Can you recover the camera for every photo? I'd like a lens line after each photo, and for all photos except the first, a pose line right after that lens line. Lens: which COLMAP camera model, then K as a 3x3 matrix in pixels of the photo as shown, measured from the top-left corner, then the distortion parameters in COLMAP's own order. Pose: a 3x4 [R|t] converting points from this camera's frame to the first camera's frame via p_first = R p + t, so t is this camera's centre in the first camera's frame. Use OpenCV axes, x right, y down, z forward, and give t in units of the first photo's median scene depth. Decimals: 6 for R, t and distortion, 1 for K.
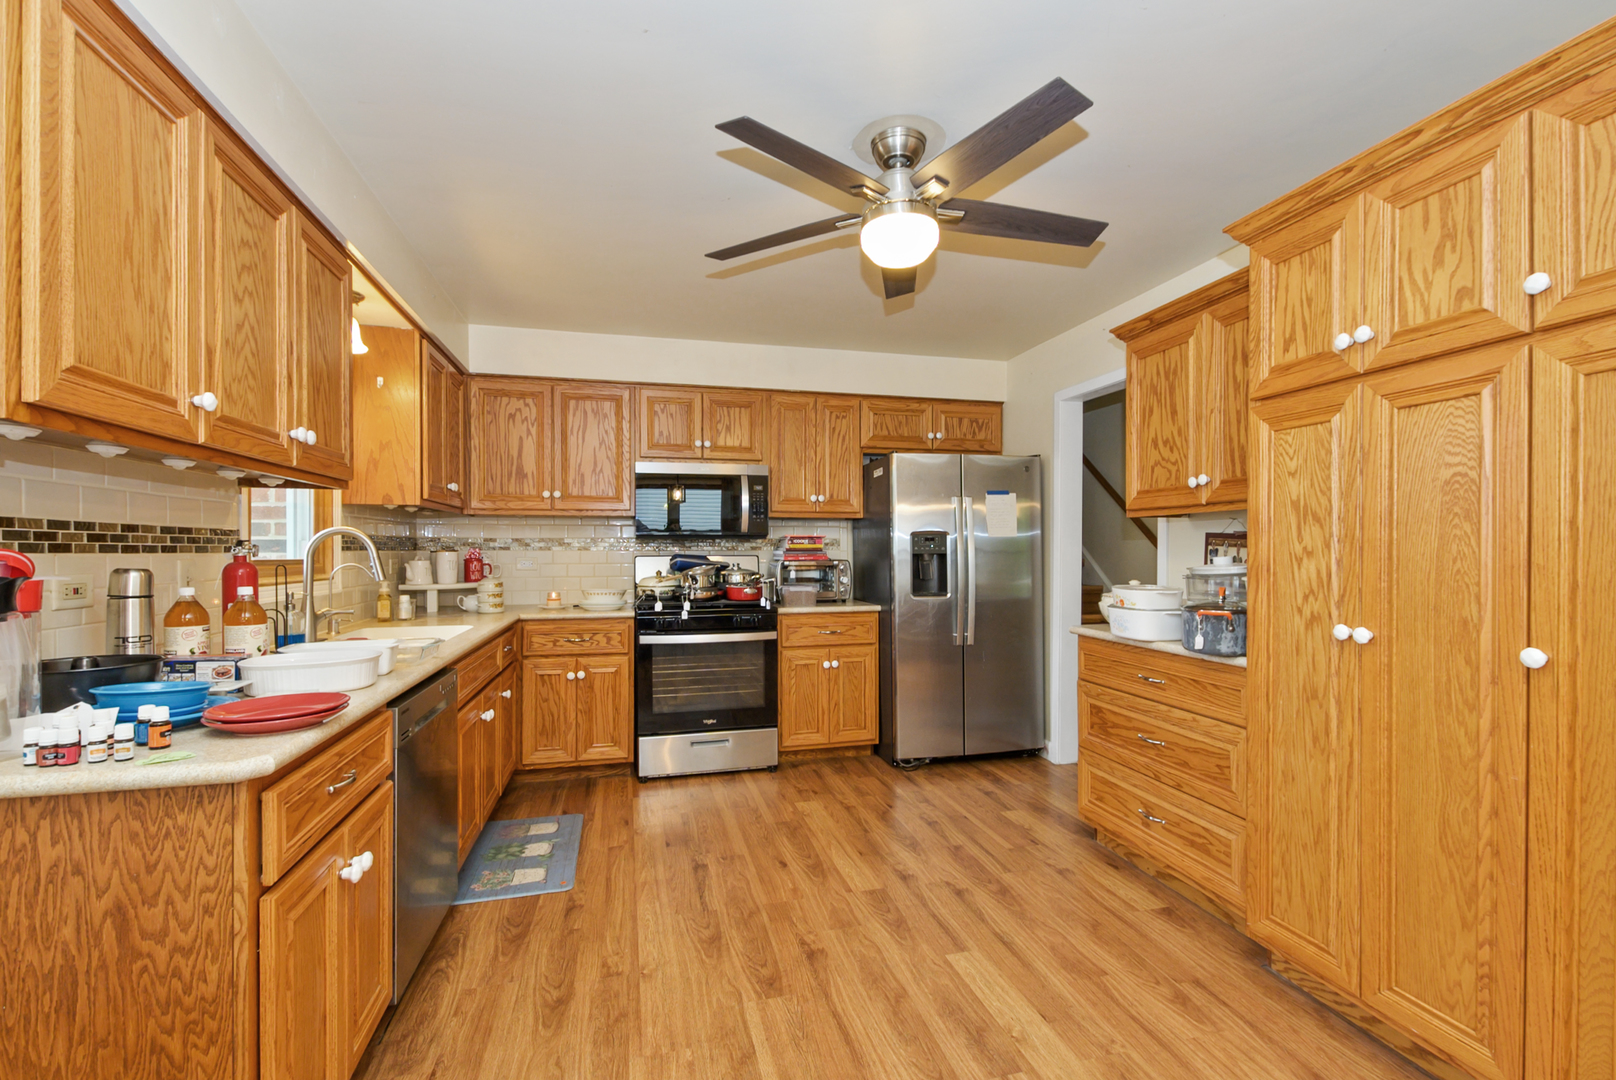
lens RADIAL K [[705.0, 0, 814.5], [0, 705.0, 548.2], [0, 0, 1]] dist [-0.000196, 0.000175]
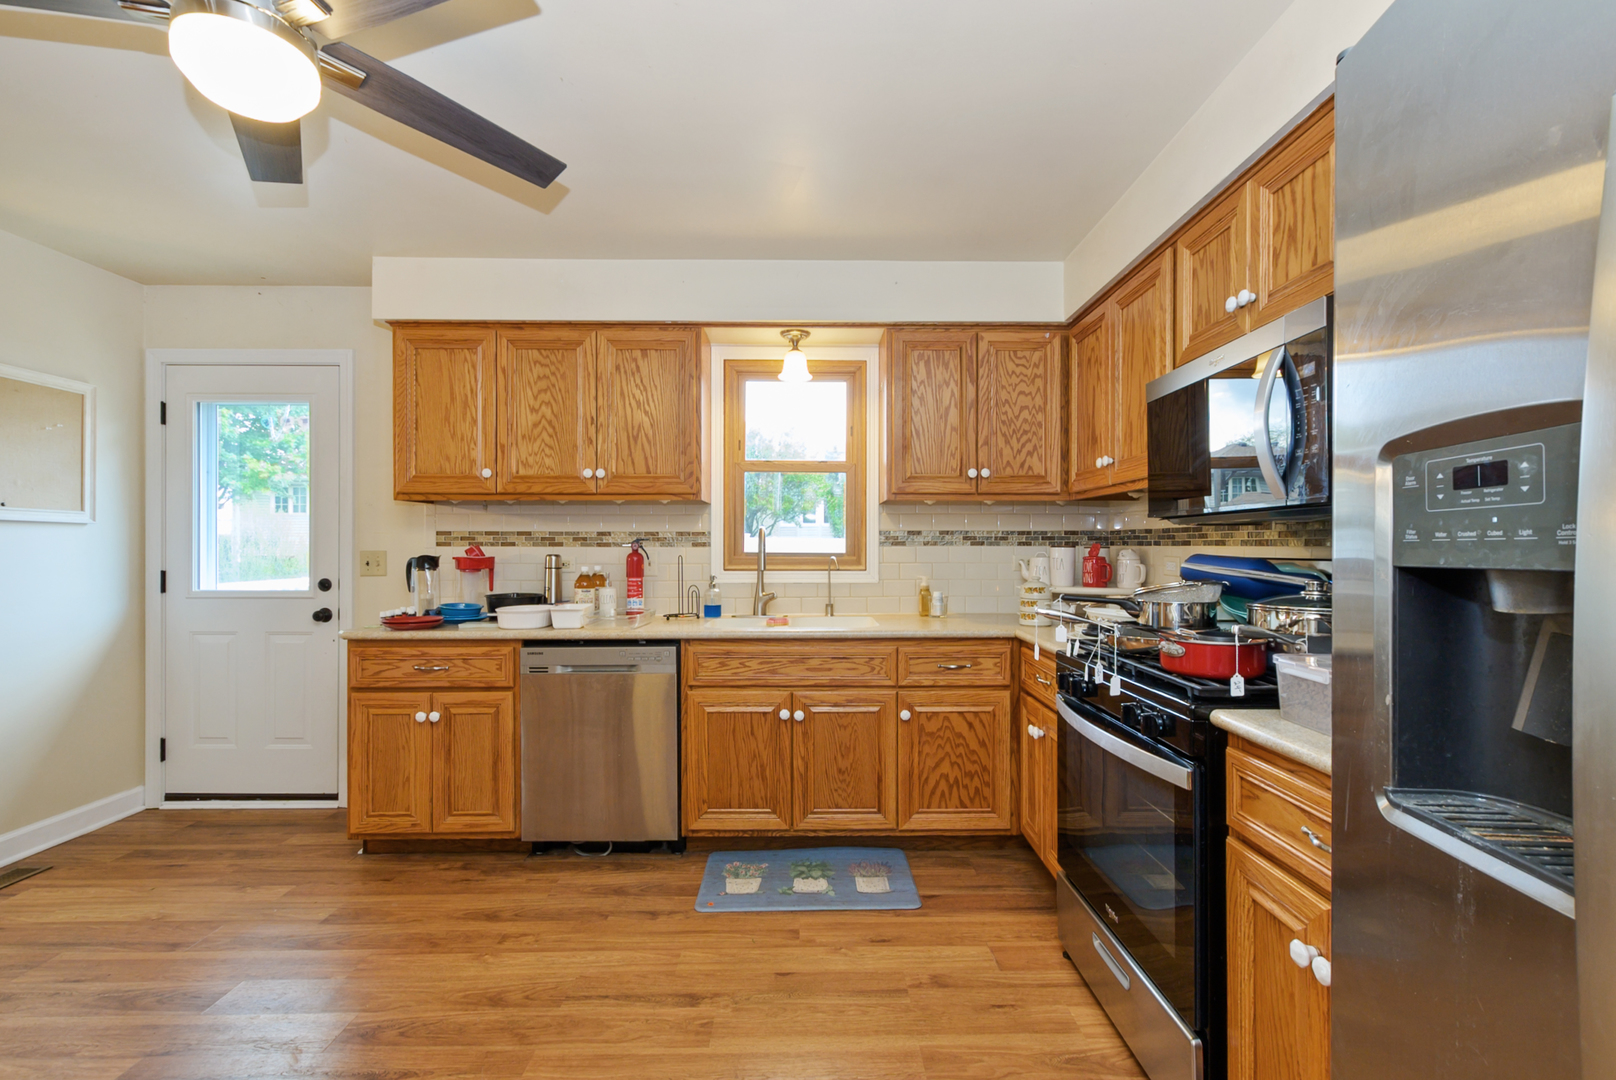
lens RADIAL K [[705.0, 0, 818.1], [0, 705.0, 543.8], [0, 0, 1]] dist [-0.000196, 0.000175]
pose [[-0.228264, -0.000791, -0.973599, 0.542879], [0.002901, 0.999995, -0.001492, 0.002542], [0.973595, -0.003165, -0.228261, 1.425163]]
